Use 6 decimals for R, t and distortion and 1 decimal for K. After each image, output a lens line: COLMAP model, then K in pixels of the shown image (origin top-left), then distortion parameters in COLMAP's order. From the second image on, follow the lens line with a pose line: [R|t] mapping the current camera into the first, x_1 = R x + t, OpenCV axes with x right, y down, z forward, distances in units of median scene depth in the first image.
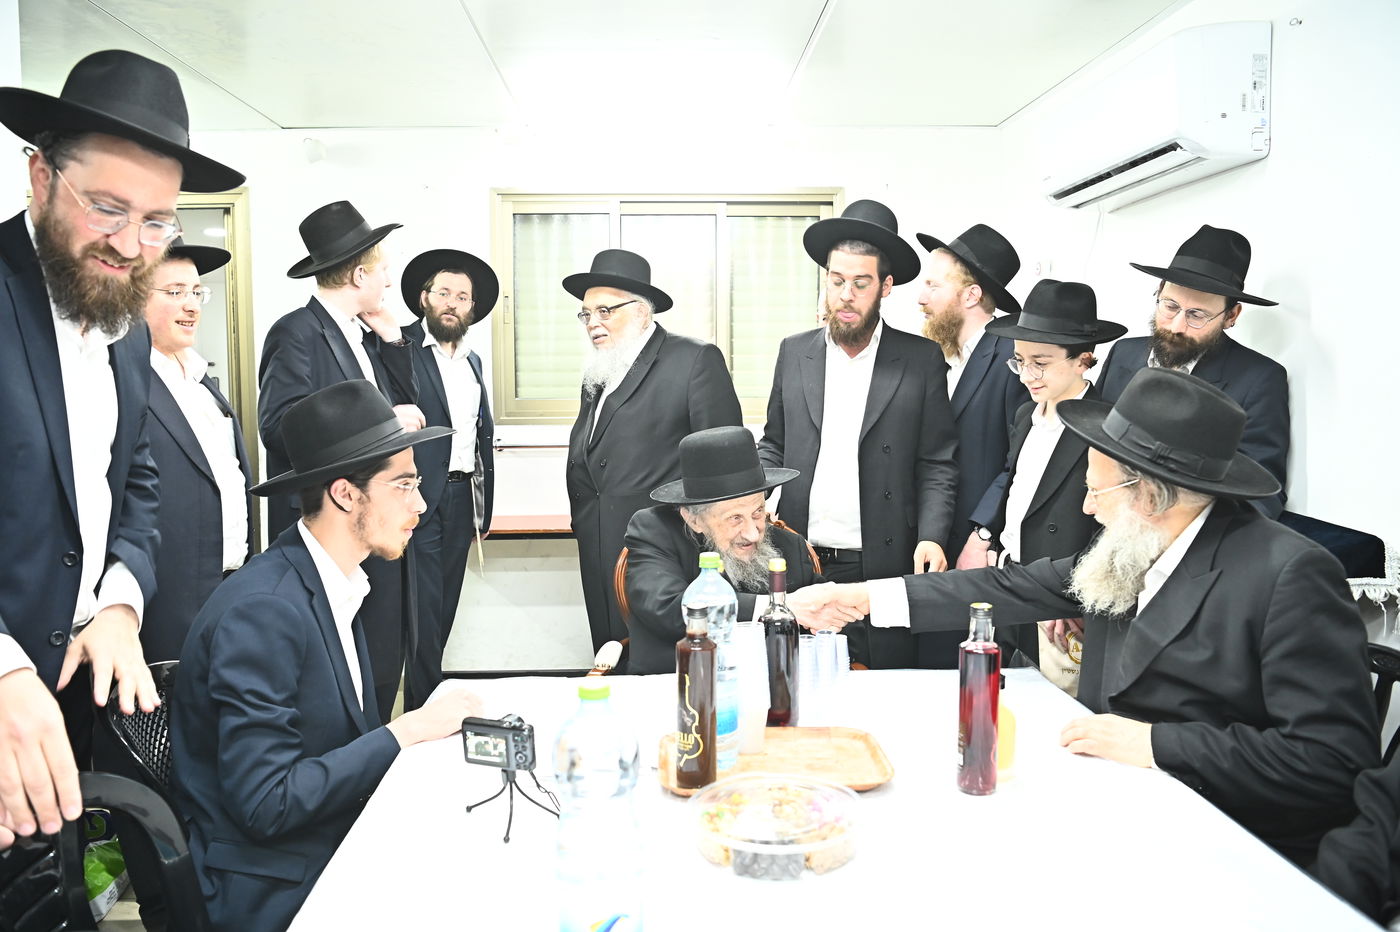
lens RADIAL K [[1048.4, 0, 705.7], [0, 1048.4, 444.7], [0, 0, 1]] dist [-0.050538, 0.008448]
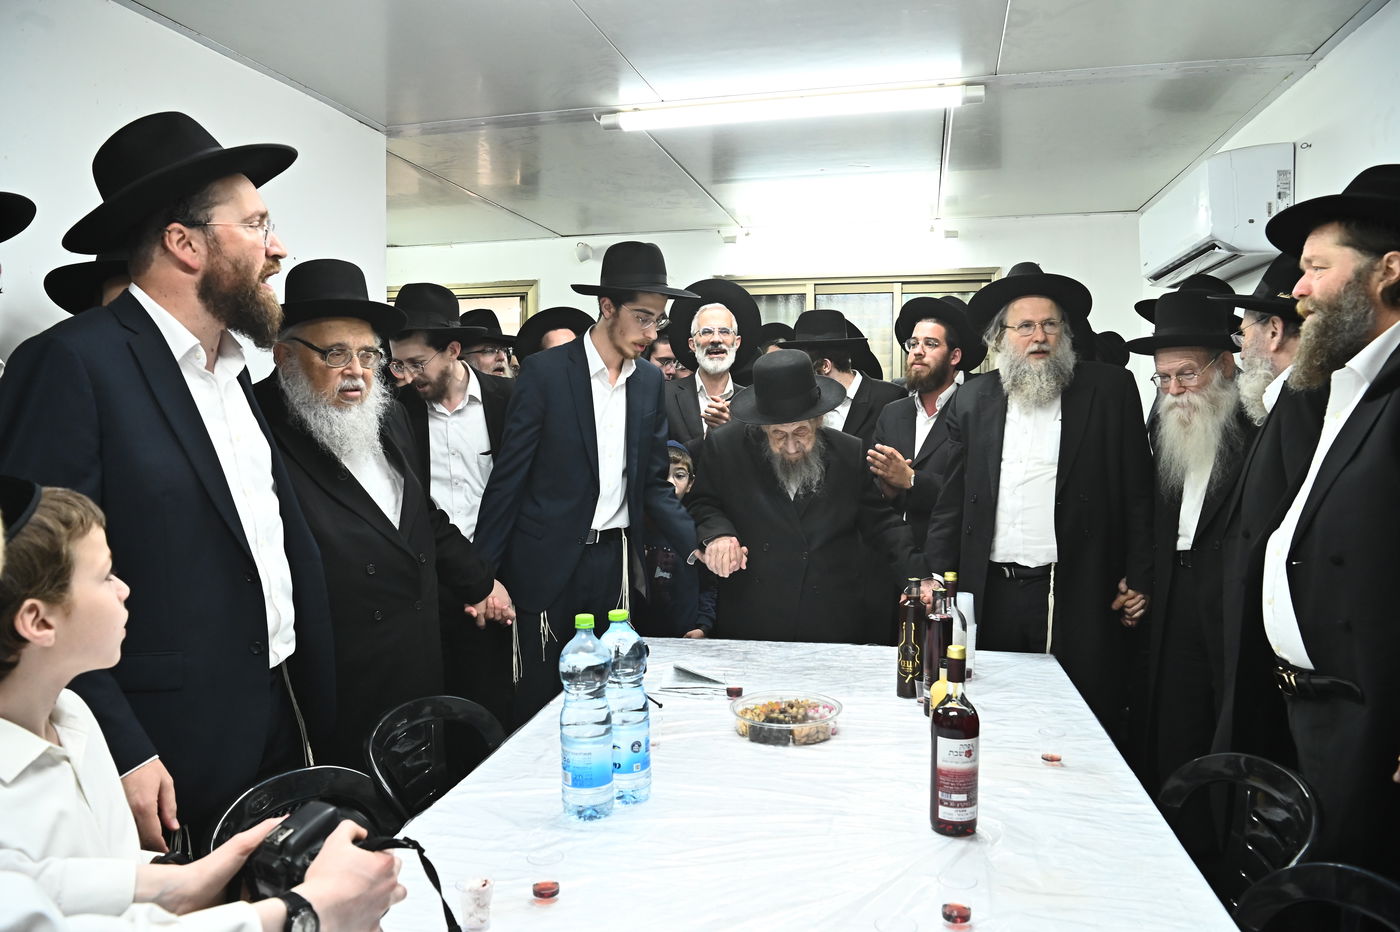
lens RADIAL K [[970.1, 0, 696.3], [0, 970.1, 454.6], [0, 0, 1]] dist [-0.076174, 0.014914]
pose [[0.962255, 0.017090, -0.271614, 0.175860], [-0.024213, 0.999445, -0.022894, 0.000699], [0.271071, 0.028607, 0.962134, -0.251650]]
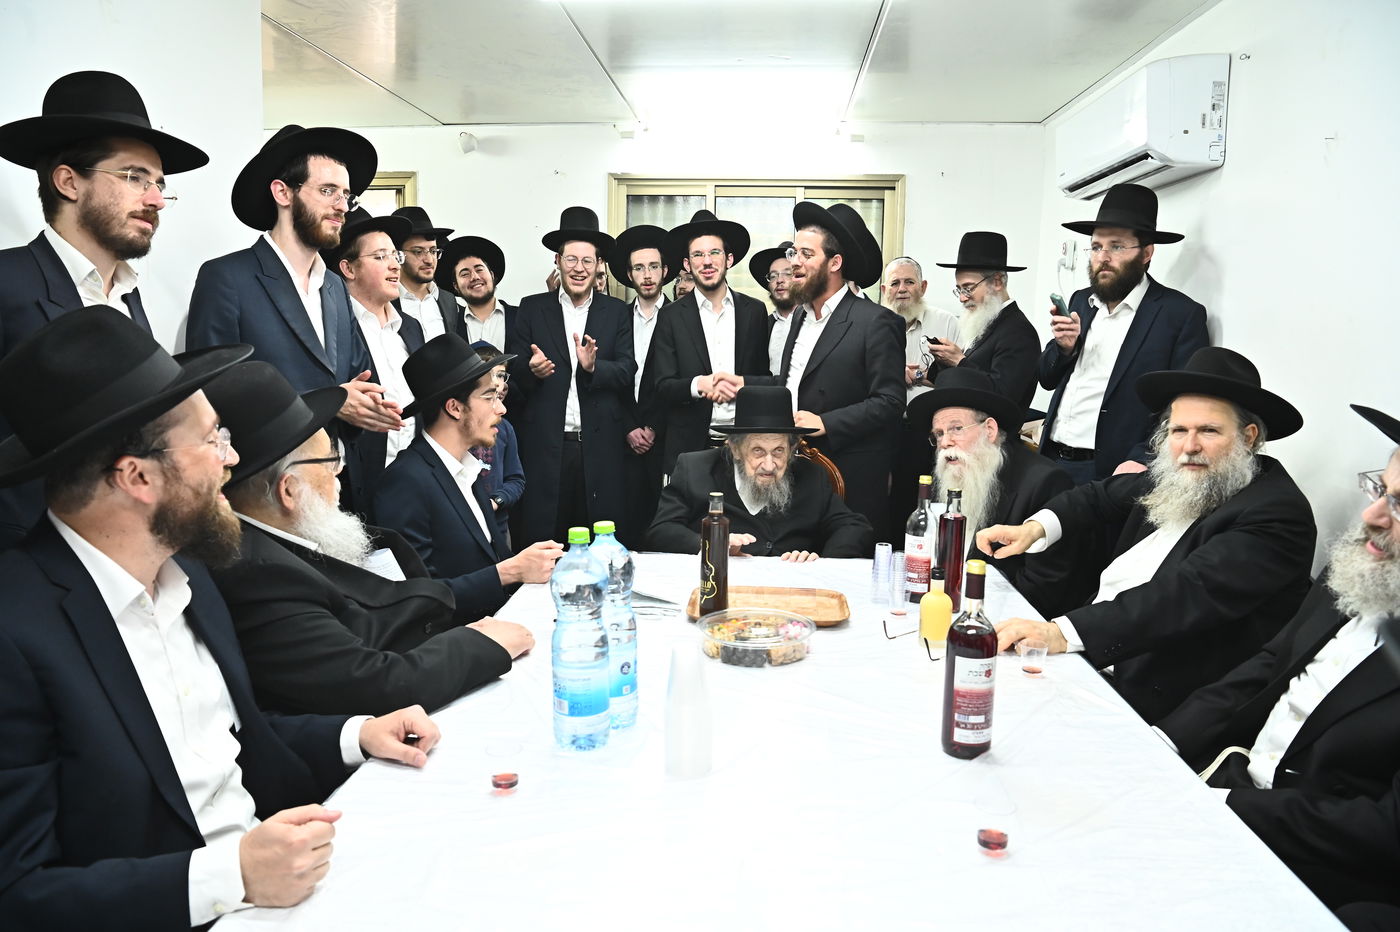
lens RADIAL K [[970.1, 0, 701.0], [0, 970.1, 455.9], [0, 0, 1]] dist [-0.076174, 0.014914]
pose [[0.992388, 0.036908, -0.117486, 0.076795], [-0.029410, 0.997456, 0.064931, 0.008672], [0.119584, -0.060981, 0.990950, -0.203355]]
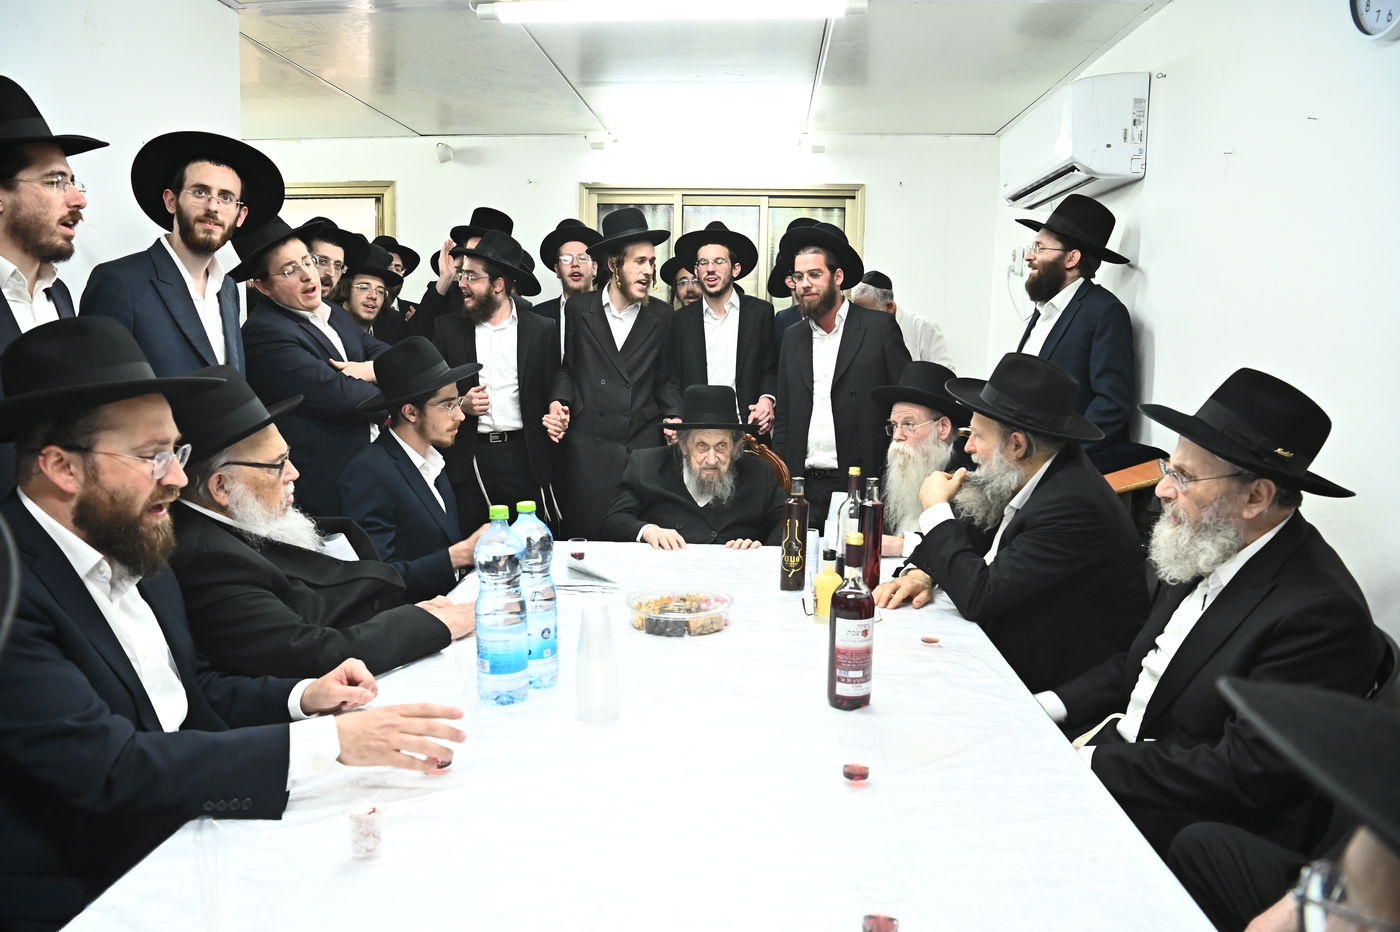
lens RADIAL K [[970.1, 0, 698.2], [0, 970.1, 459.3], [0, 0, 1]] dist [-0.076174, 0.014914]
pose [[0.992822, 0.037830, -0.113458, 0.139716], [-0.030973, 0.997620, 0.061603, 0.017140], [0.115518, -0.057647, 0.991631, -0.269113]]
